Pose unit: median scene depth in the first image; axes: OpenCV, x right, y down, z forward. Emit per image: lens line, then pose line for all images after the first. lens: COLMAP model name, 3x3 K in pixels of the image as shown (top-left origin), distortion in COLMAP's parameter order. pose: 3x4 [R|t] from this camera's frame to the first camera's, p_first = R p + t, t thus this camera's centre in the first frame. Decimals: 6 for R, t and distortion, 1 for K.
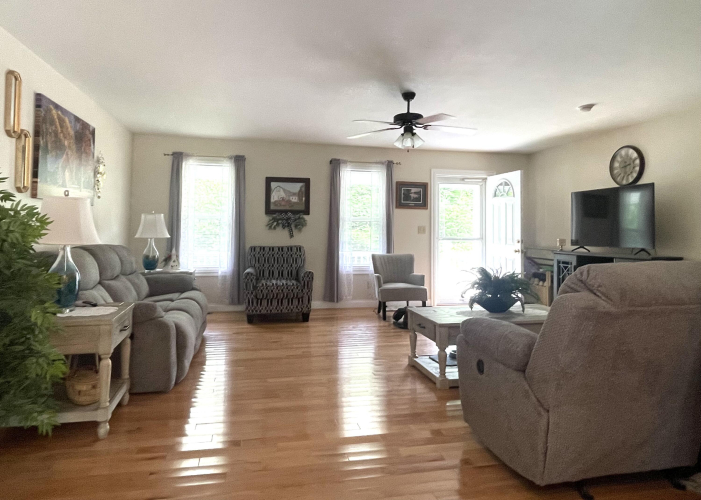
lens RADIAL K [[457.4, 0, 349.6], [0, 457.4, 216.2], [0, 0, 1]] dist [0.000923, 0.000080]
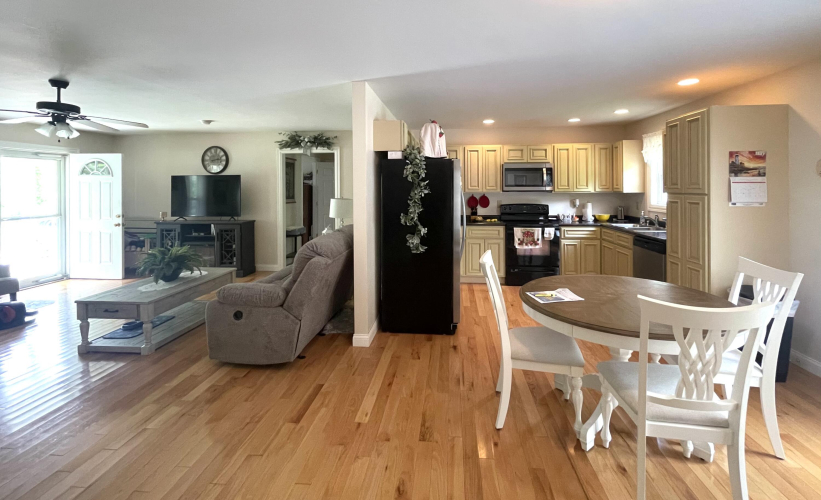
lens RADIAL K [[354.1, 0, 426.2], [0, 354.1, 192.8], [0, 0, 1]] dist [-0.000408, 0.000008]
pose [[0.286906, -0.025252, 0.957626, -0.272286], [-0.027994, 0.999005, 0.034730, -0.059399], [-0.957550, -0.036772, 0.285913, 0.024075]]
